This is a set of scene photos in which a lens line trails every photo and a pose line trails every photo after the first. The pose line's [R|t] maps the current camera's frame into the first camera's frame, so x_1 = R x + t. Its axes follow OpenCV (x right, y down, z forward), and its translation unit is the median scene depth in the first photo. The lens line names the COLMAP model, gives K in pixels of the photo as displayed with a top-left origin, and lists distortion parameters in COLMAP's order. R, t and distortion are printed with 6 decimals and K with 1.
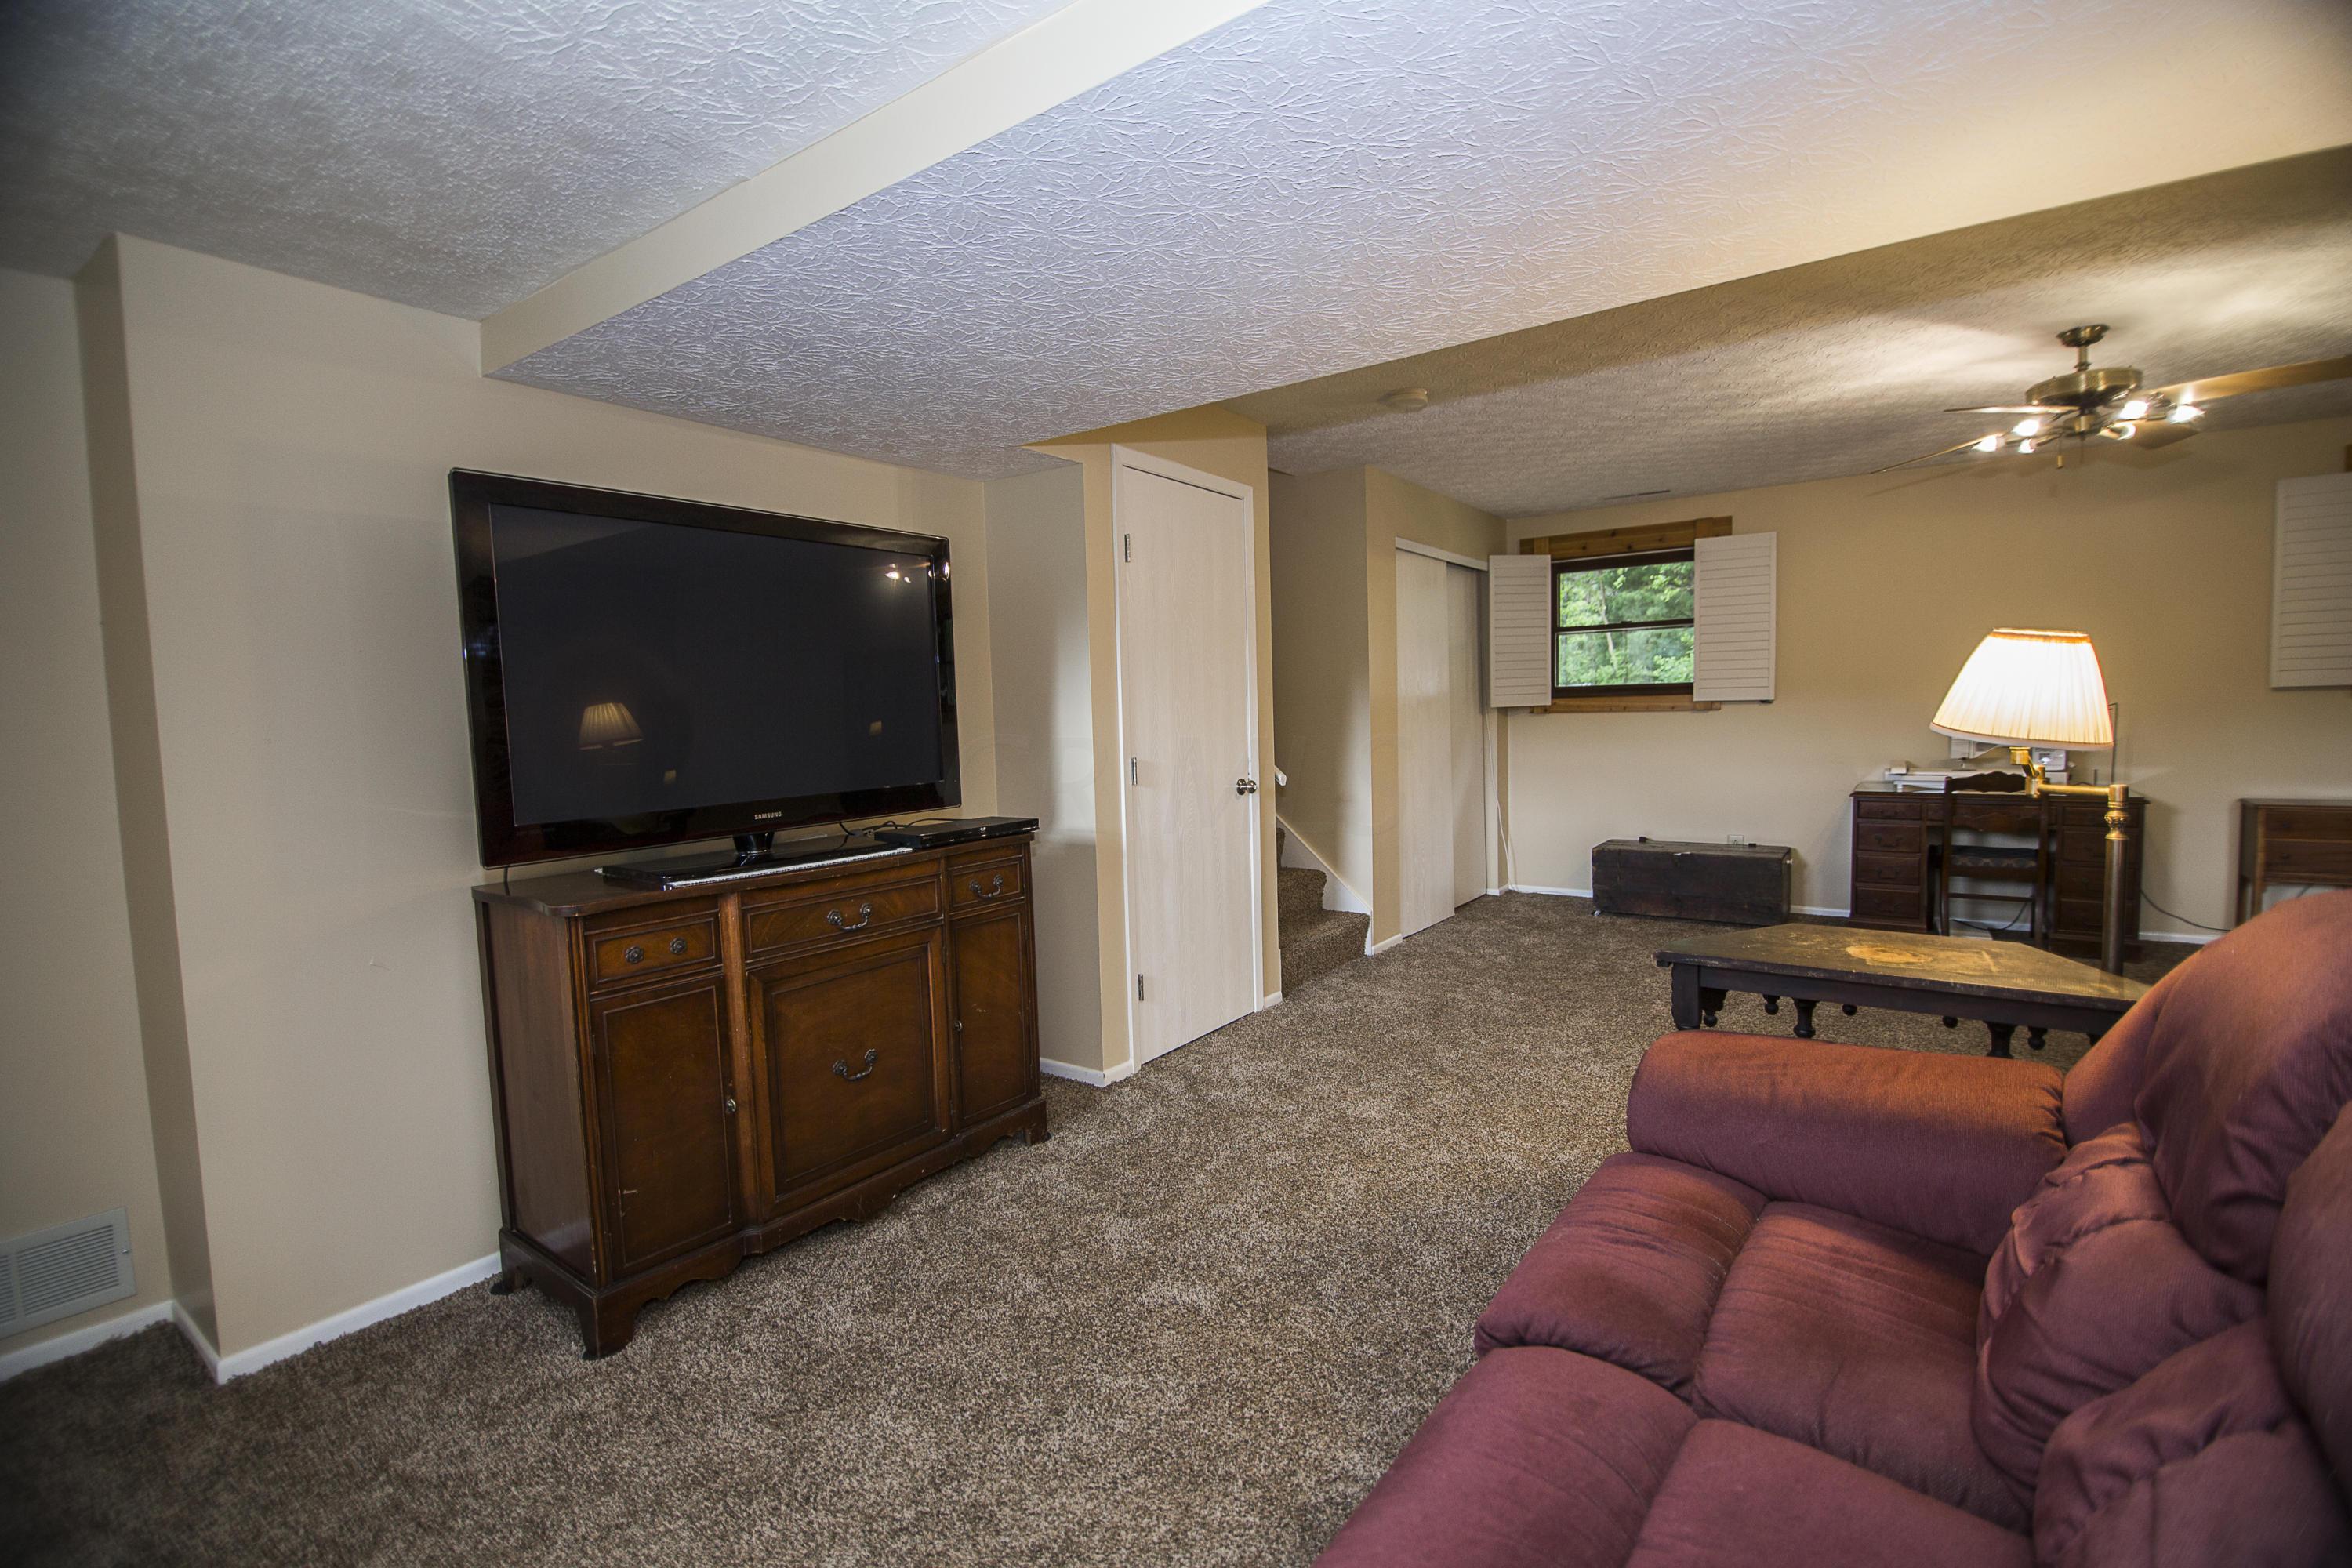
lens RADIAL K [[1047.5, 0, 1173.7], [0, 1047.5, 788.2], [0, 0, 1]] dist [0.000464, -0.011773]
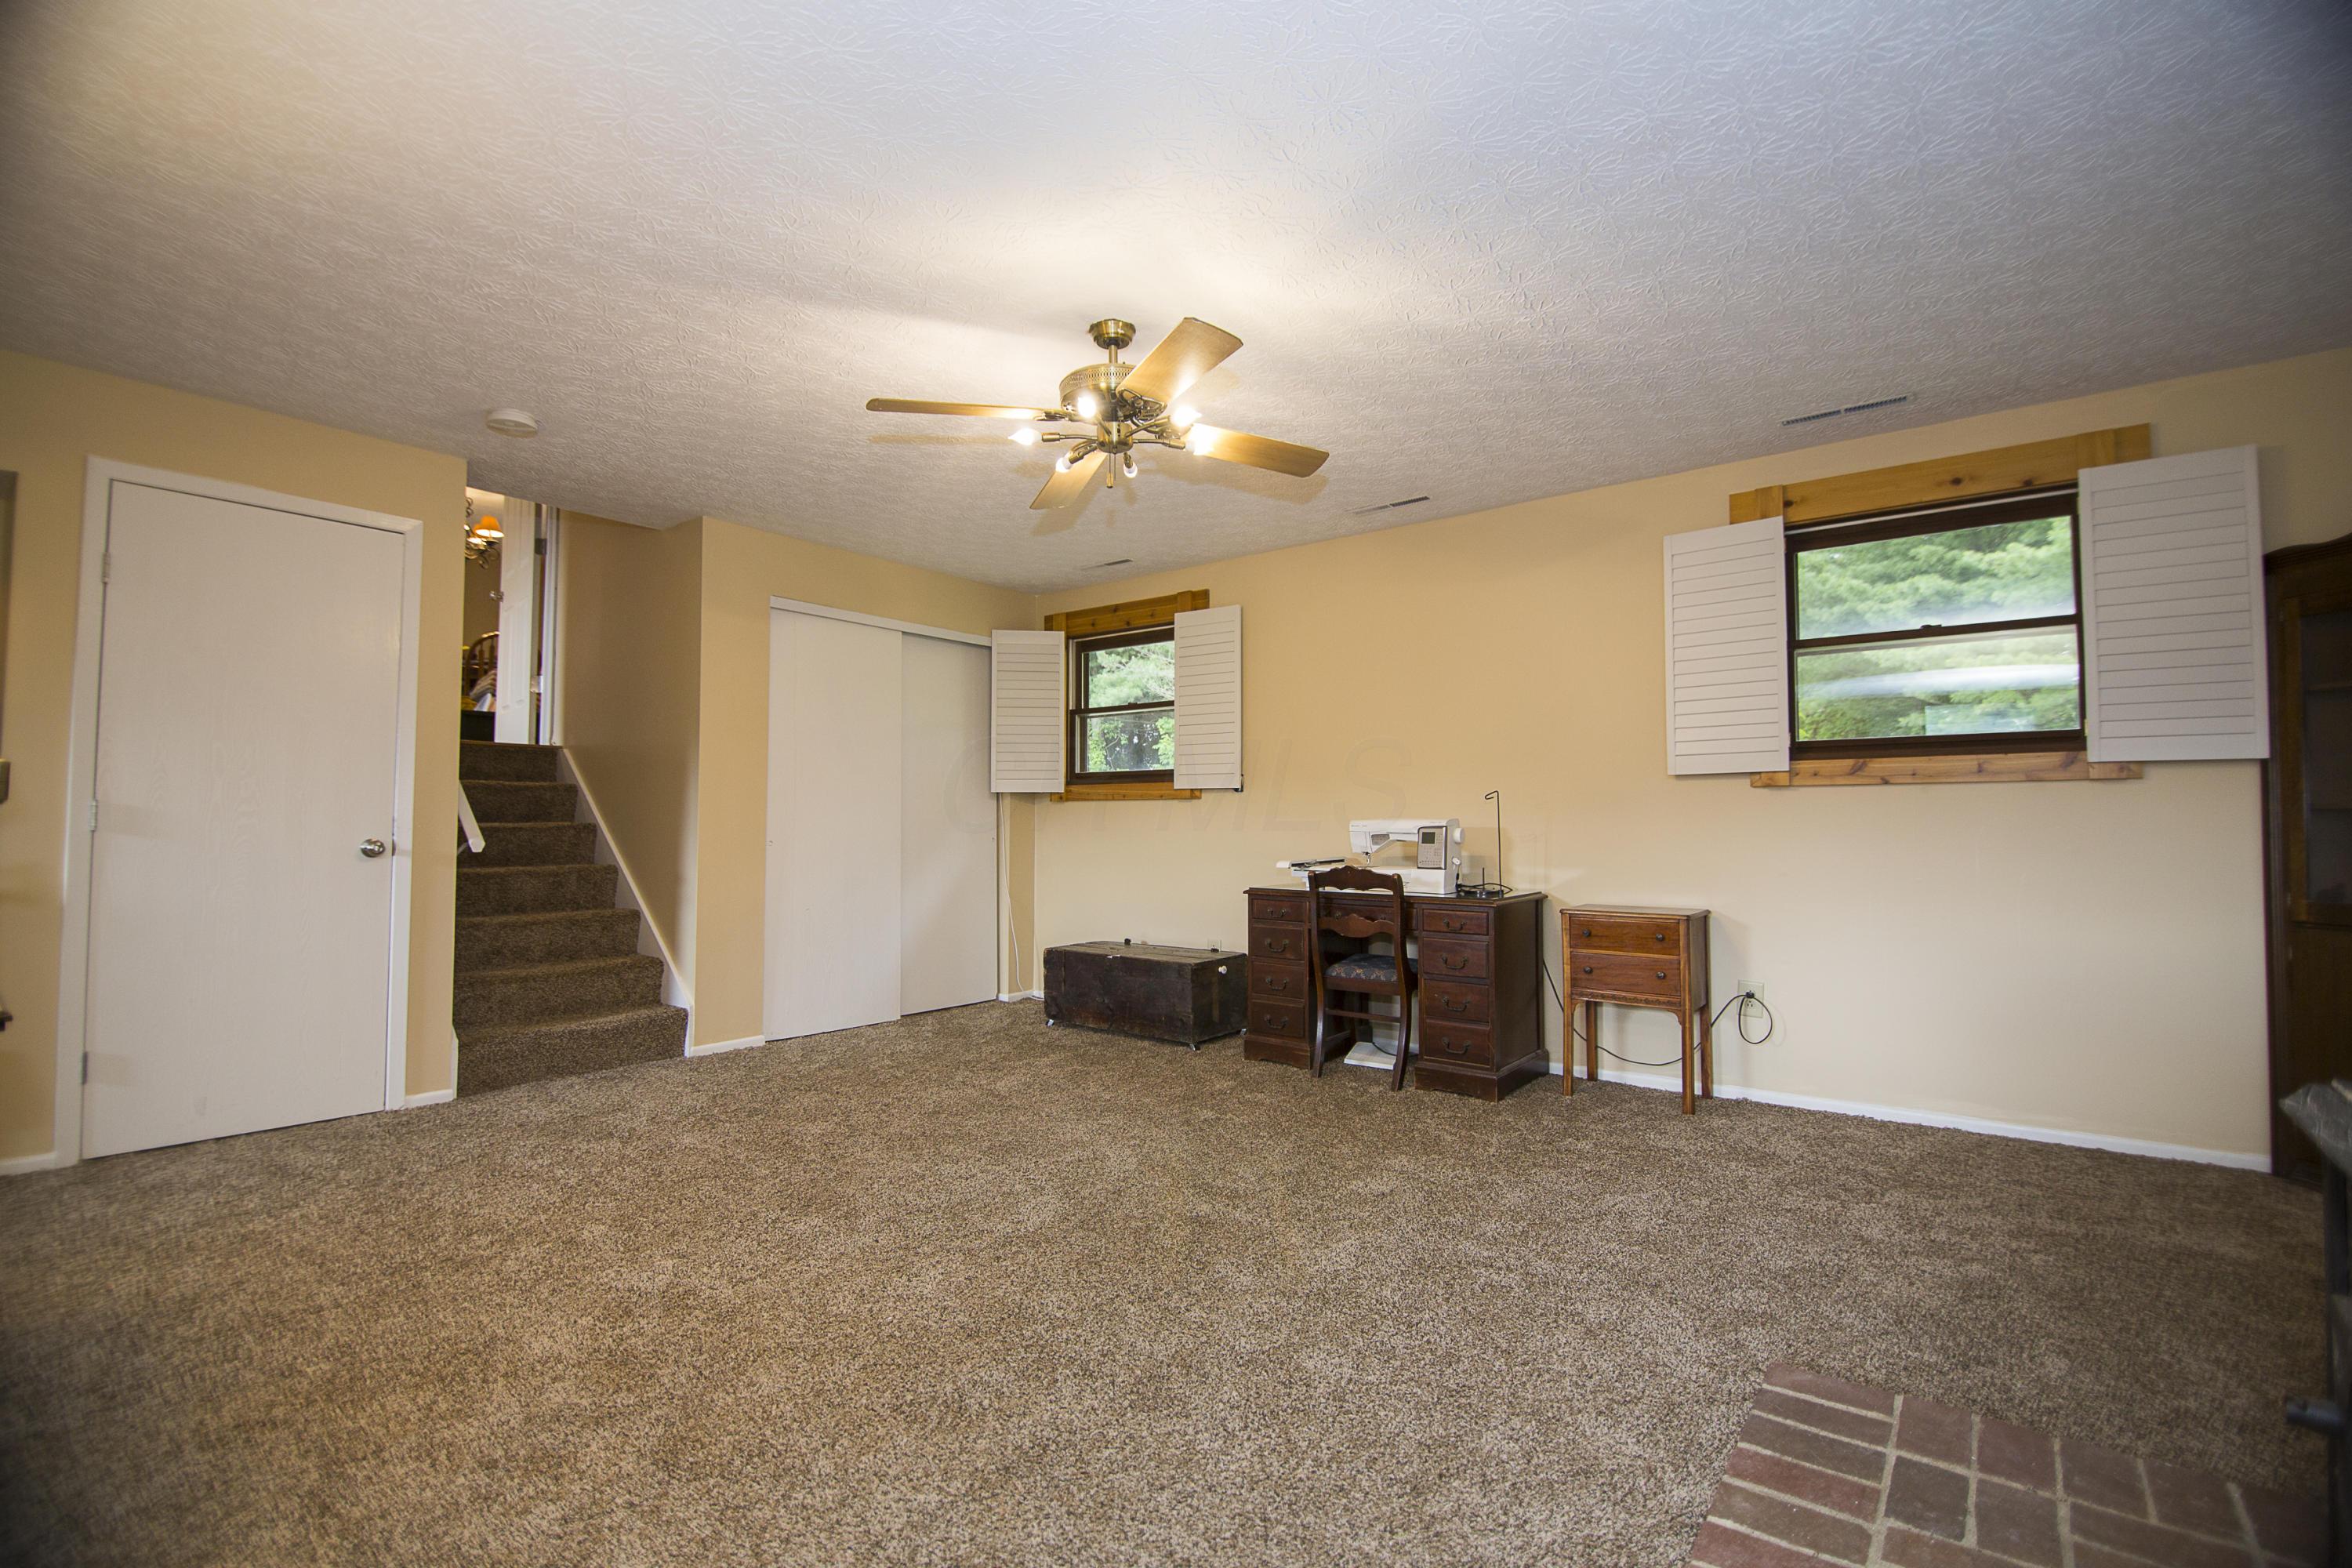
lens RADIAL K [[1047.5, 0, 1173.7], [0, 1047.5, 788.2], [0, 0, 1]] dist [0.000464, -0.011773]
pose [[0.998645, 0.027242, -0.044337, 0.547015], [-0.031919, 0.993588, -0.108463, 0.015279], [0.041098, 0.109731, 0.993111, 0.100715]]
